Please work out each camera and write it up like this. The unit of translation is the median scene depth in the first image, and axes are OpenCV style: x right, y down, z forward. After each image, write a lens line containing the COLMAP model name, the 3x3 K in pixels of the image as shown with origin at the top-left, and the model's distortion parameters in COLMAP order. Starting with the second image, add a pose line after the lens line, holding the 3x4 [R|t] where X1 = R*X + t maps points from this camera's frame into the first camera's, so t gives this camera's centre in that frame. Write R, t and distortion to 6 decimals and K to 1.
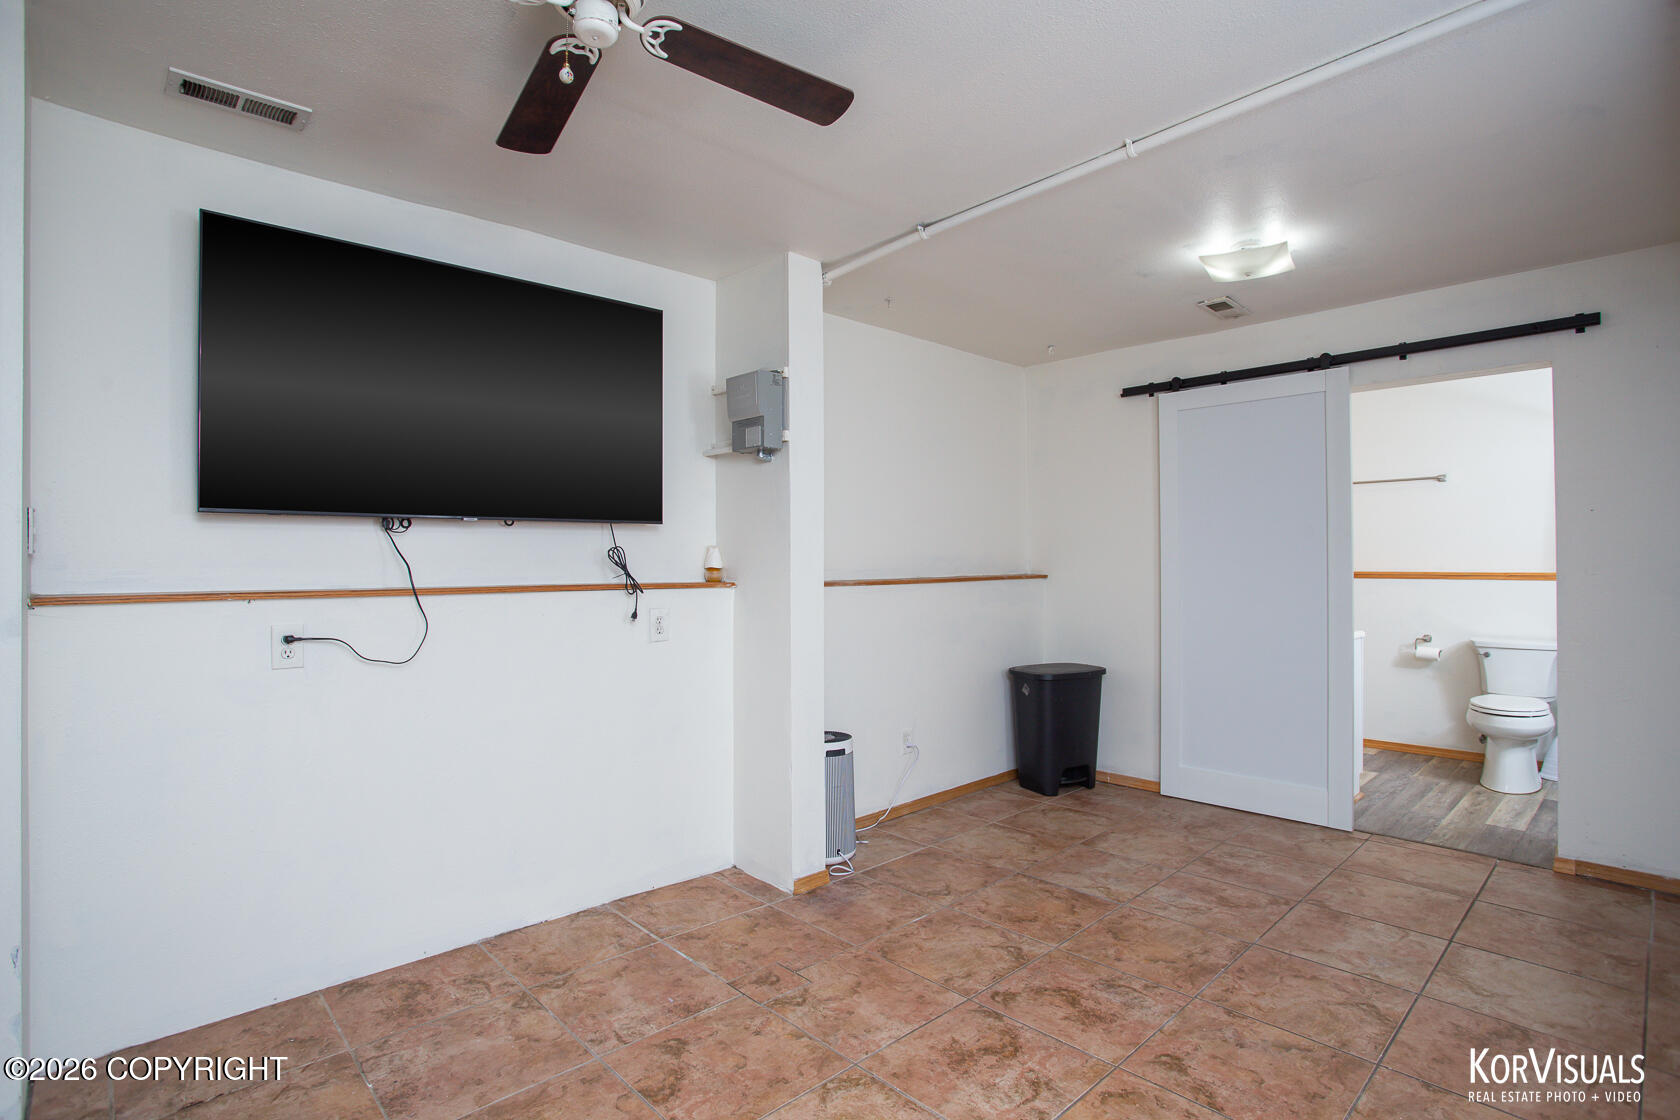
lens RADIAL K [[822.2, 0, 843.0], [0, 822.2, 556.3], [0, 0, 1]] dist [-0.072299, 0.032900]
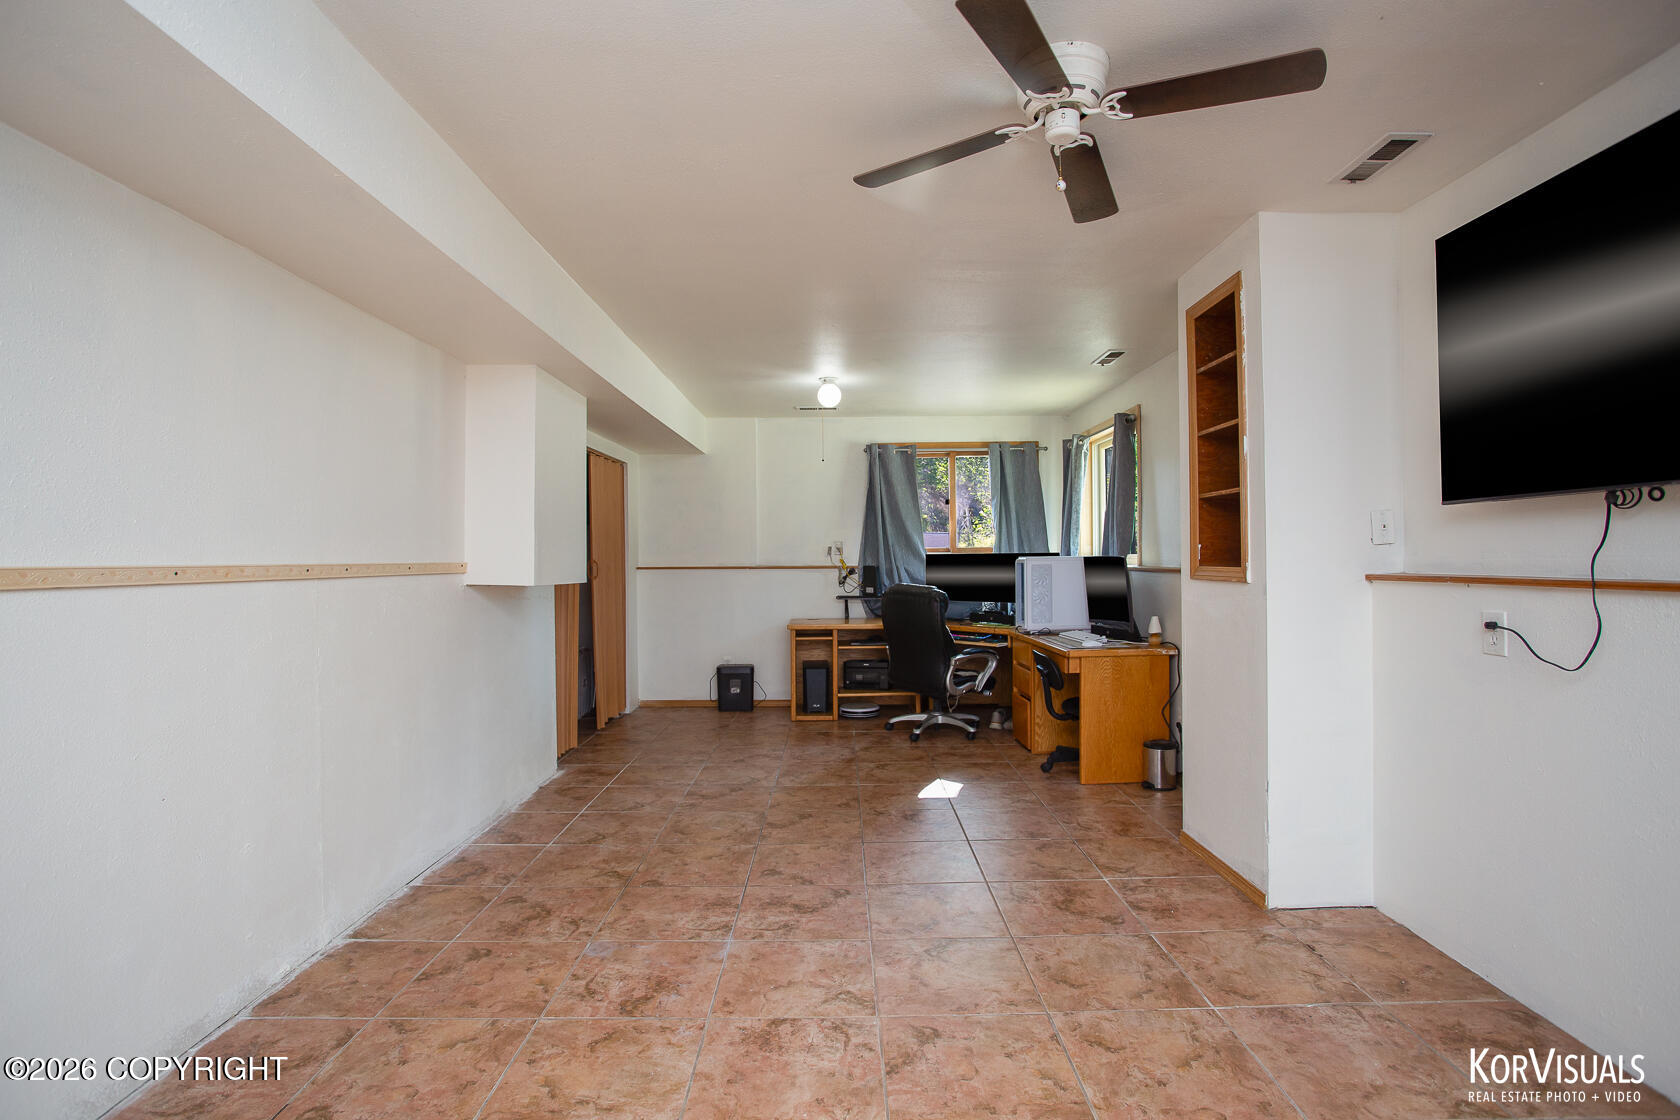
lens RADIAL K [[822.2, 0, 843.0], [0, 822.2, 556.3], [0, 0, 1]] dist [-0.072299, 0.032900]
pose [[-0.684478, 0.008792, -0.728980, 0.455683], [0.015330, 0.999880, -0.002335, 0.006183], [0.728872, -0.012773, -0.684530, 0.851327]]
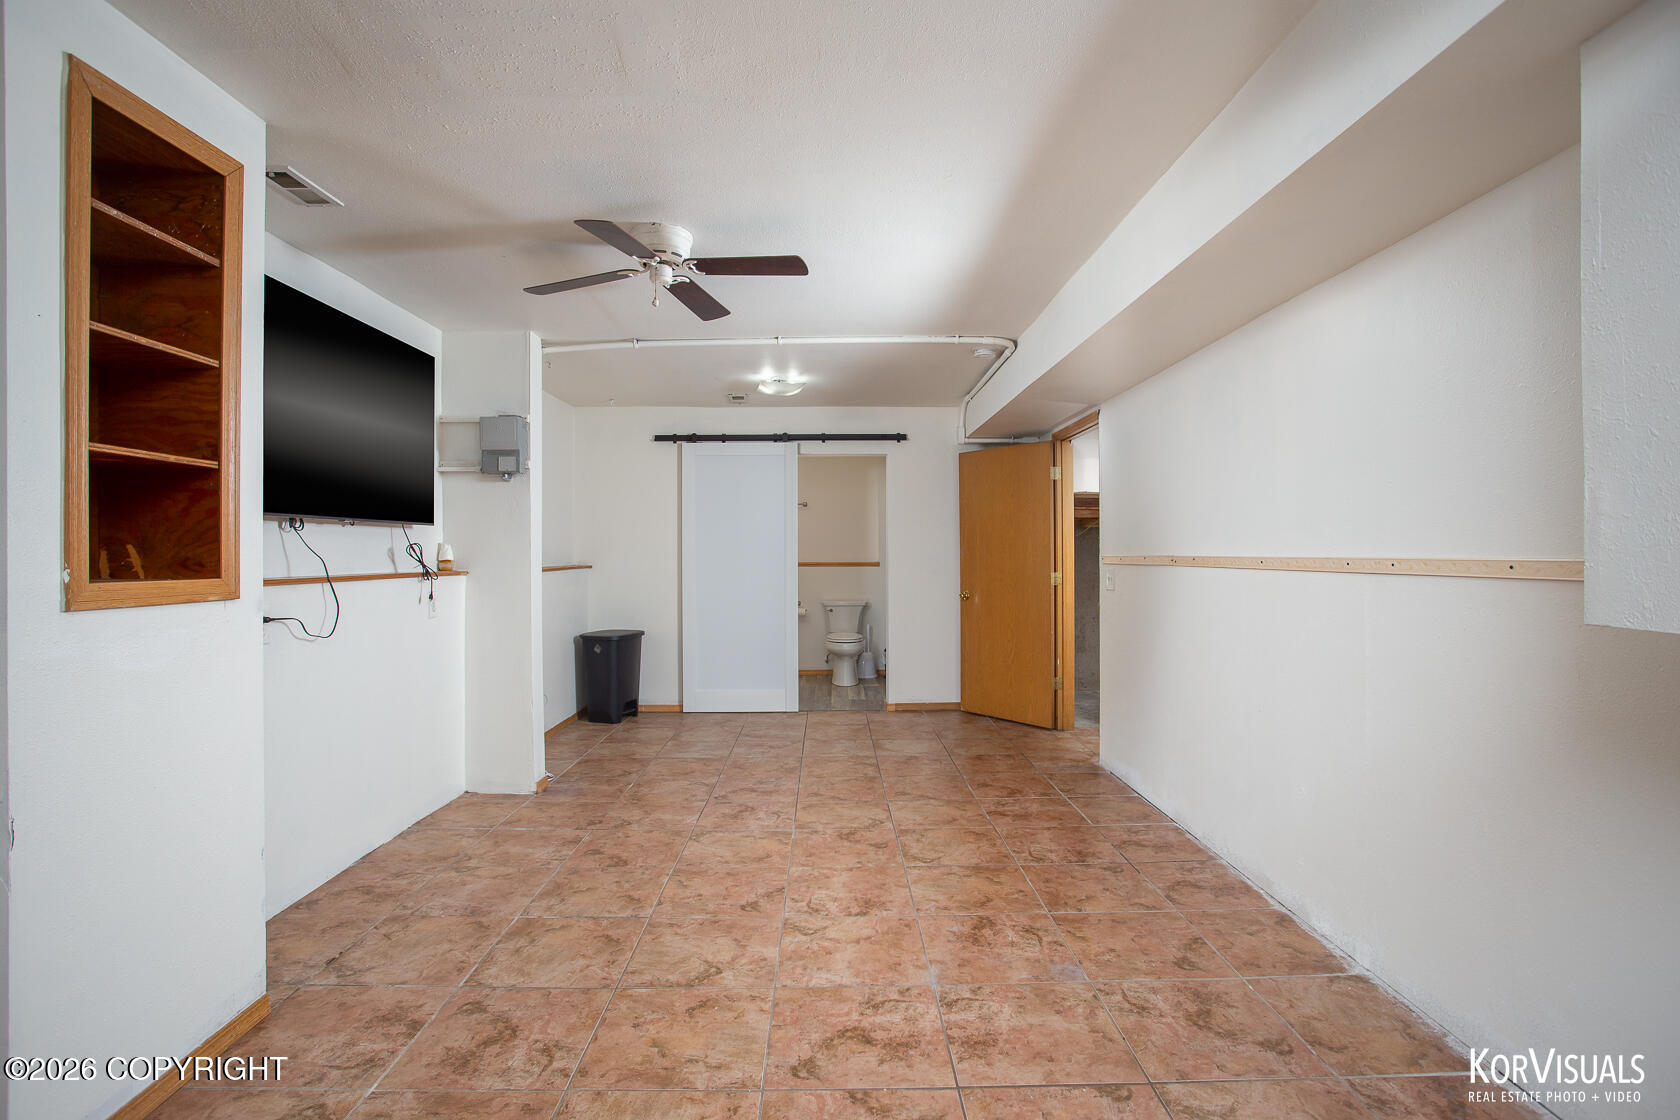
lens RADIAL K [[822.2, 0, 843.0], [0, 822.2, 556.3], [0, 0, 1]] dist [-0.072299, 0.032900]
pose [[0.676068, -0.000415, 0.736839, -0.771335], [-0.003486, 0.999987, 0.003762, 0.001442], [-0.736831, -0.005112, 0.676058, -0.344624]]
